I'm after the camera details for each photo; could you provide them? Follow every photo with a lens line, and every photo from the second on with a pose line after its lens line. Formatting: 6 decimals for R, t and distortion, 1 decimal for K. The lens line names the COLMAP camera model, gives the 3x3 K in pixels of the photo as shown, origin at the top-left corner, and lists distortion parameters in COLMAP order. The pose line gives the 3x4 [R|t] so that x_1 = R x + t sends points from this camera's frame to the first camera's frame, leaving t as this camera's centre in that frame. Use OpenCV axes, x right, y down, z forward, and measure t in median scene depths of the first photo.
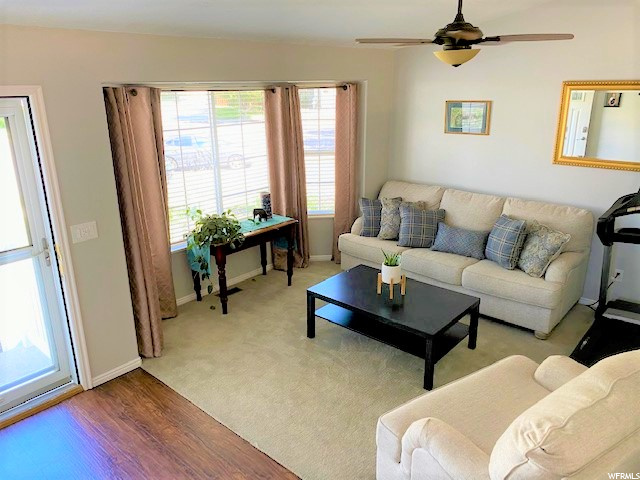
lens RADIAL K [[488.1, 0, 315.5], [0, 488.1, 239.8], [0, 0, 1]] dist [0.028556, -0.032812]
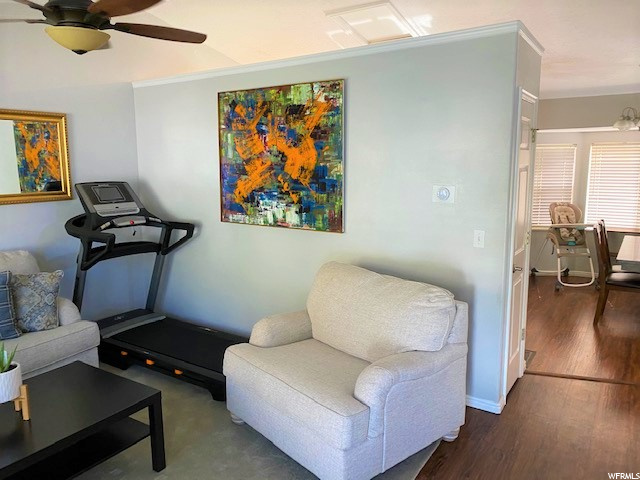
lens RADIAL K [[488.1, 0, 317.4], [0, 488.1, 238.3], [0, 0, 1]] dist [0.028556, -0.032812]
pose [[-0.135784, -0.140199, 0.980769, -0.359390], [0.317006, 0.931746, 0.177080, -0.062711], [-0.938653, 0.334954, -0.082073, 0.510139]]
